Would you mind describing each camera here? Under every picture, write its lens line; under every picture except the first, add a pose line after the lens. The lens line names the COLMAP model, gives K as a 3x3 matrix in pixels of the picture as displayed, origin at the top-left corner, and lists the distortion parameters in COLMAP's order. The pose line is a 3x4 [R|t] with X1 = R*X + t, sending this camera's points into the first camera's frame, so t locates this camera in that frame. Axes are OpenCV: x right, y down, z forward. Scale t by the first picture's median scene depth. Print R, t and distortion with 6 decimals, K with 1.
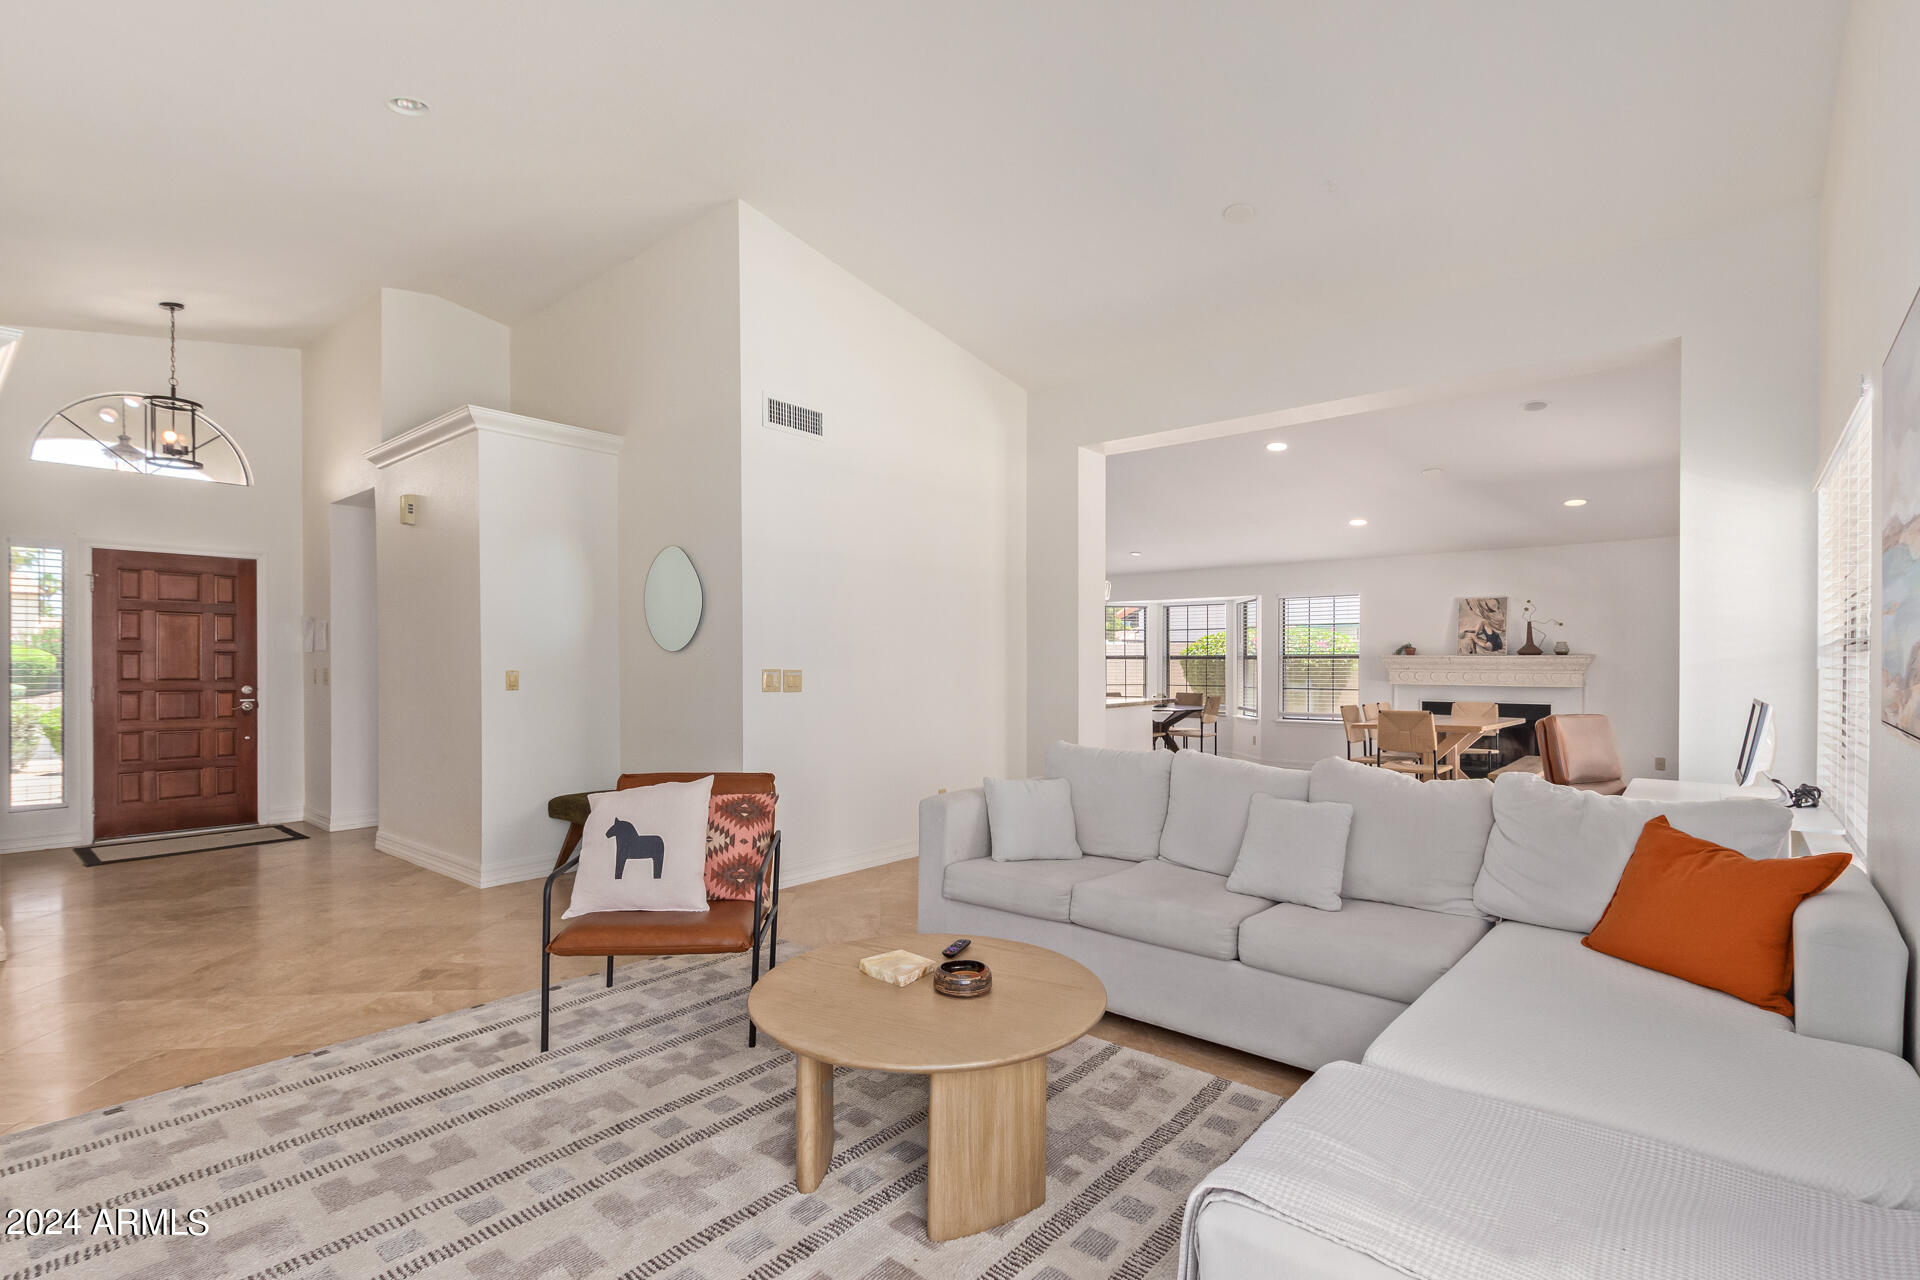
lens RADIAL K [[907.2, 0, 954.5], [0, 907.2, 660.3], [0, 0, 1]] dist [0.010472, -0.003880]
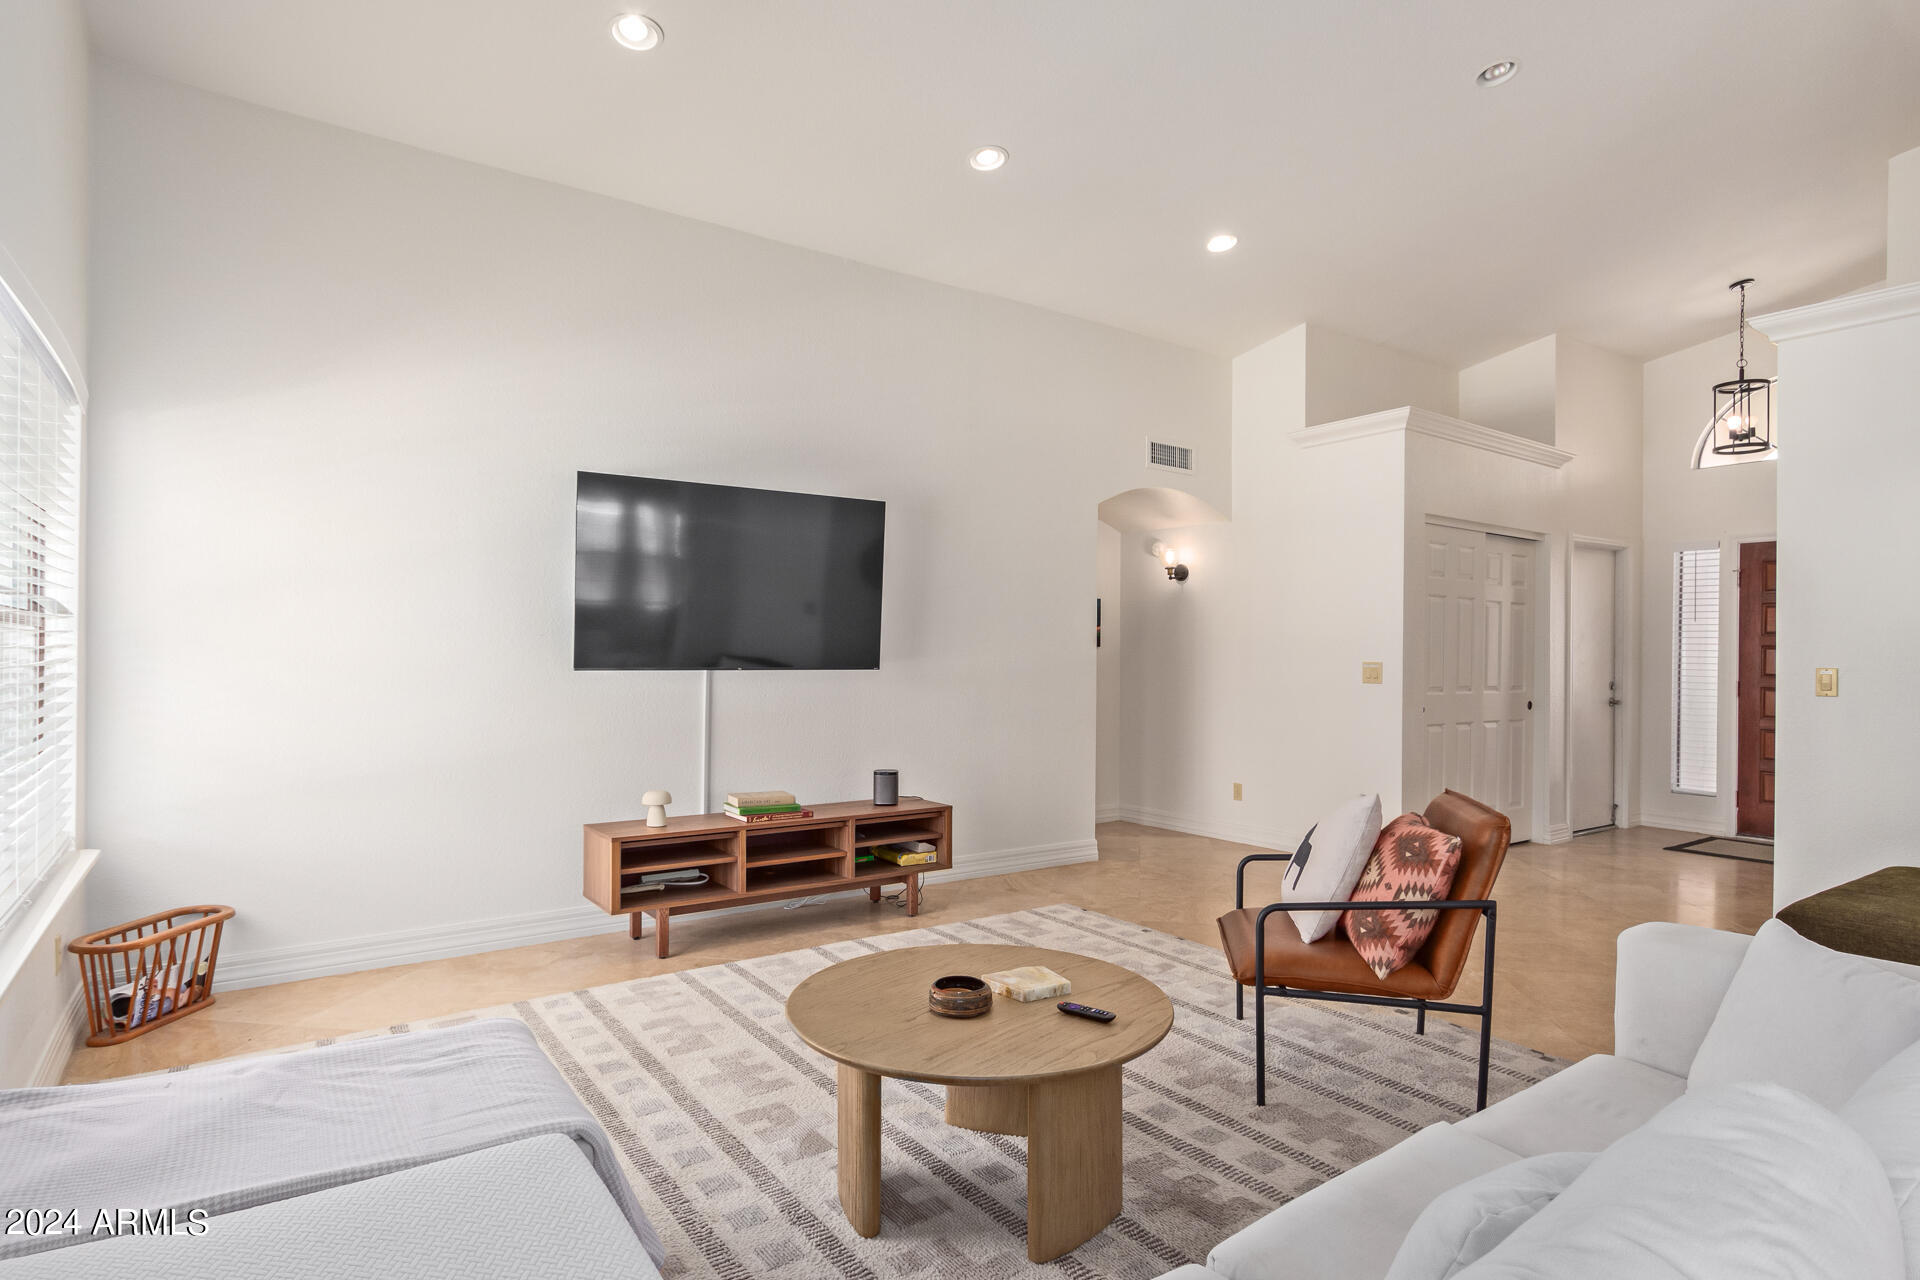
lens RADIAL K [[1026.1, 0, 973.2], [0, 1026.1, 652.8], [0, 0, 1]] dist [0.004929, 0.000936]
pose [[-0.224719, 0.001583, -0.974422, 0.248217], [-0.011850, 0.999920, 0.004357, 0.001273], [0.974351, 0.012526, -0.224683, 0.307139]]
